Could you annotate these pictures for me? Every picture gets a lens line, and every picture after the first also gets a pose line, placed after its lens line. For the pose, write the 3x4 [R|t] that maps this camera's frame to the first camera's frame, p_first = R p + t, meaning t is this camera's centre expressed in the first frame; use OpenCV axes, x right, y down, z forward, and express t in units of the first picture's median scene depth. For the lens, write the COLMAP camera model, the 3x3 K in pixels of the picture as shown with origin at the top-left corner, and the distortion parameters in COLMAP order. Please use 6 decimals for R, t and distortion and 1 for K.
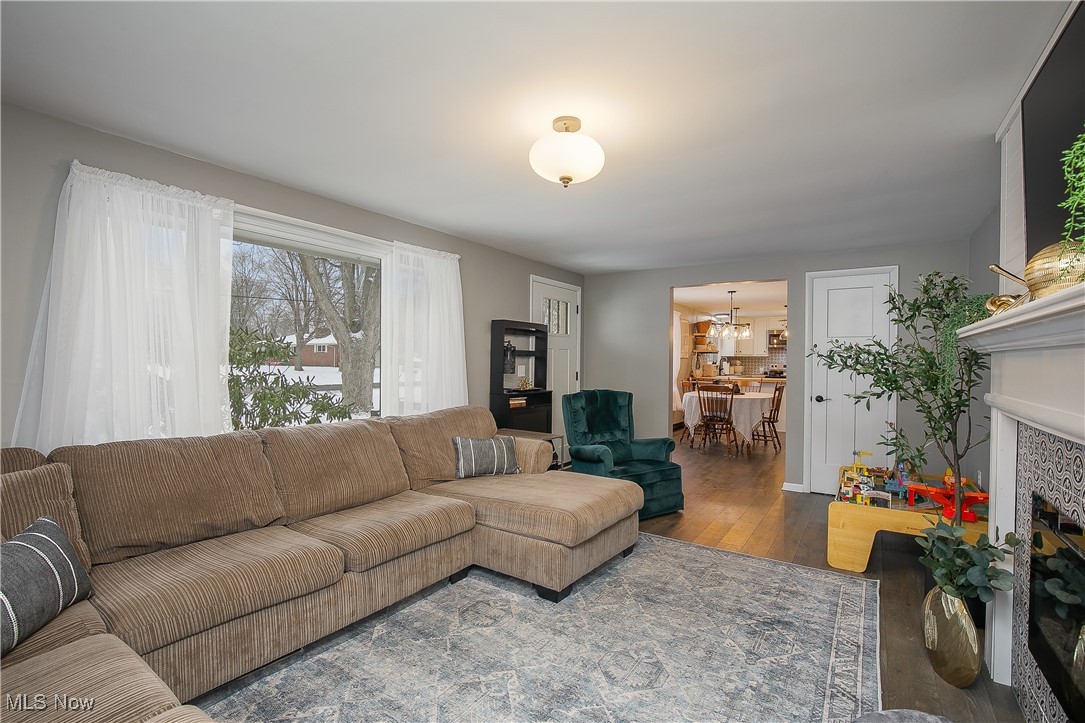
lens RADIAL K [[498.1, 0, 542.5], [0, 498.1, 361.5], [0, 0, 1]] dist [-0.001859, -0.000077]
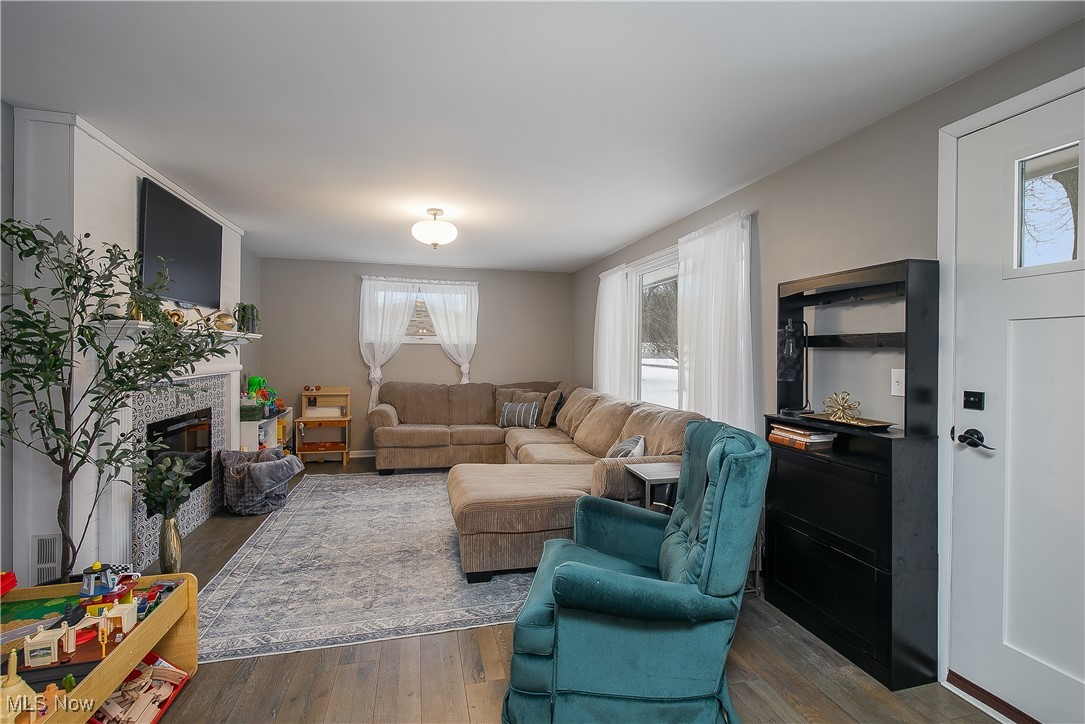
lens RADIAL K [[498.0, 0, 561.1], [0, 498.0, 357.2], [0, 0, 1]] dist [-0.000303, 0.000262]
pose [[-0.645370, -0.011352, -0.763786, 0.795261], [-0.019794, 0.999802, 0.001866, 0.002221], [0.763613, 0.016322, -0.645467, 1.824675]]
